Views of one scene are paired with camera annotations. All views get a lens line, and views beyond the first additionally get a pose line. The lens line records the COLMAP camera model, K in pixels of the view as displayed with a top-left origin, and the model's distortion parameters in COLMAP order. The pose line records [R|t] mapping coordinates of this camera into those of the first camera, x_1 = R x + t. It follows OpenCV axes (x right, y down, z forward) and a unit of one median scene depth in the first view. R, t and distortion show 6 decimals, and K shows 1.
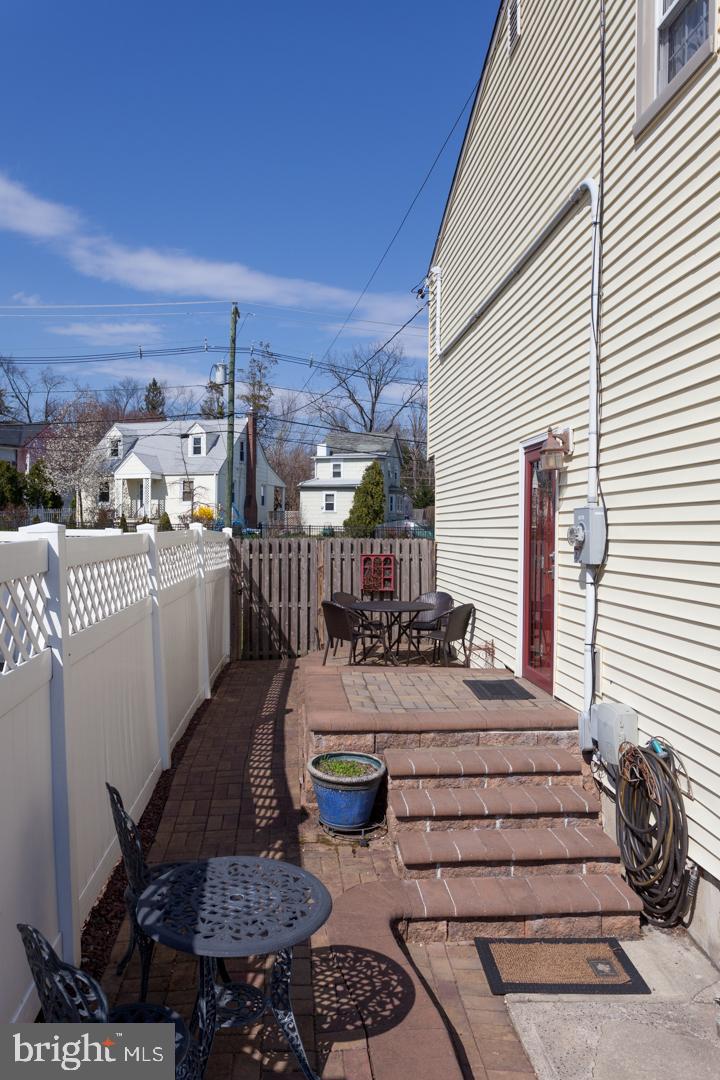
lens RADIAL K [[755.2, 0, 360.0], [0, 755.2, 540.0], [0, 0, 1]] dist [-0.004324, -0.000055]
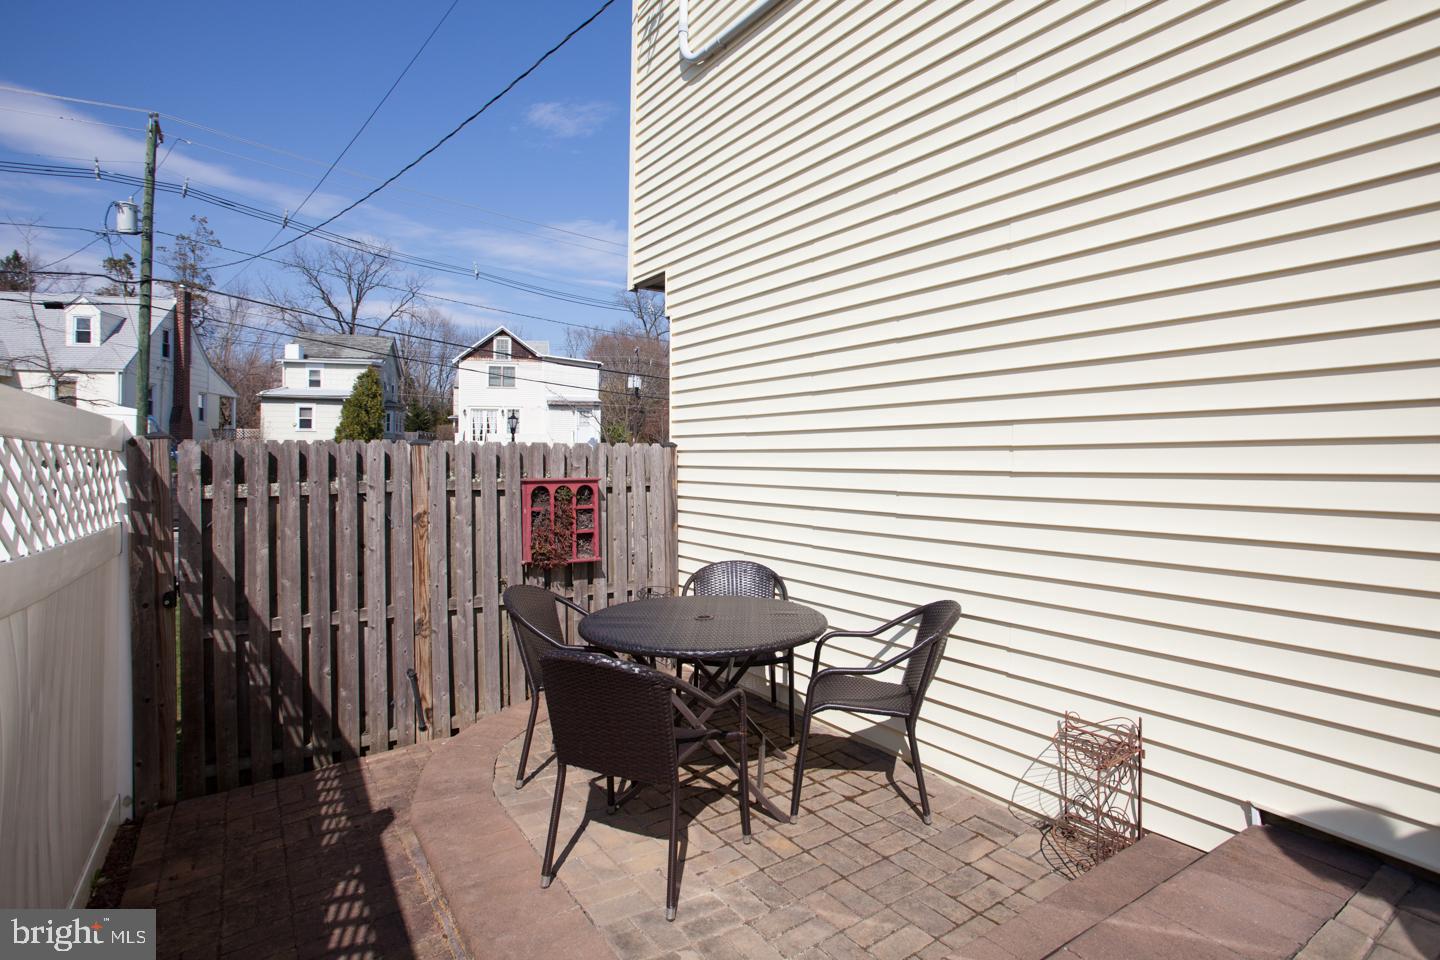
lens RADIAL K [[724.4, 0, 755.3], [0, 724.4, 458.7], [0, 0, 1]] dist [-0.062647, 0.024999]
pose [[0.855350, -0.007352, 0.517999, -0.095222], [0.012684, 0.999897, -0.006753, 0.011681], [-0.517896, 0.012346, 0.855355, 0.587757]]
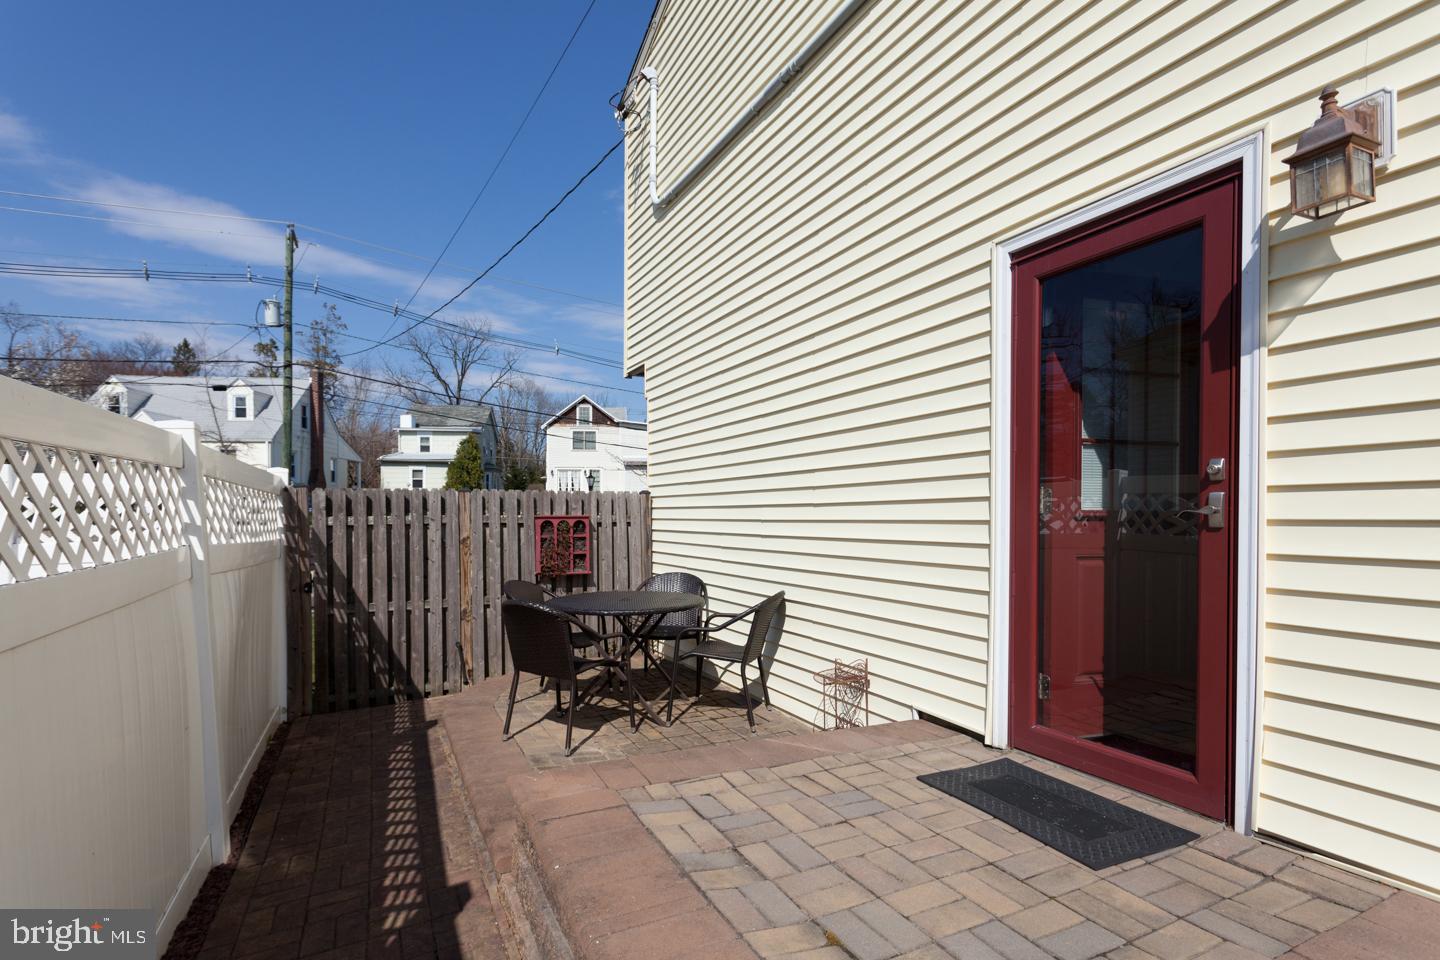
lens RADIAL K [[695.3, 0, 718.9], [0, 695.3, 526.7], [0, 0, 1]] dist [-0.000091, -0.000149]
pose [[0.927931, -0.014862, 0.372456, -0.069779], [0.013231, 0.999888, 0.006934, 0.025547], [-0.372518, -0.001506, 0.928024, 0.424864]]
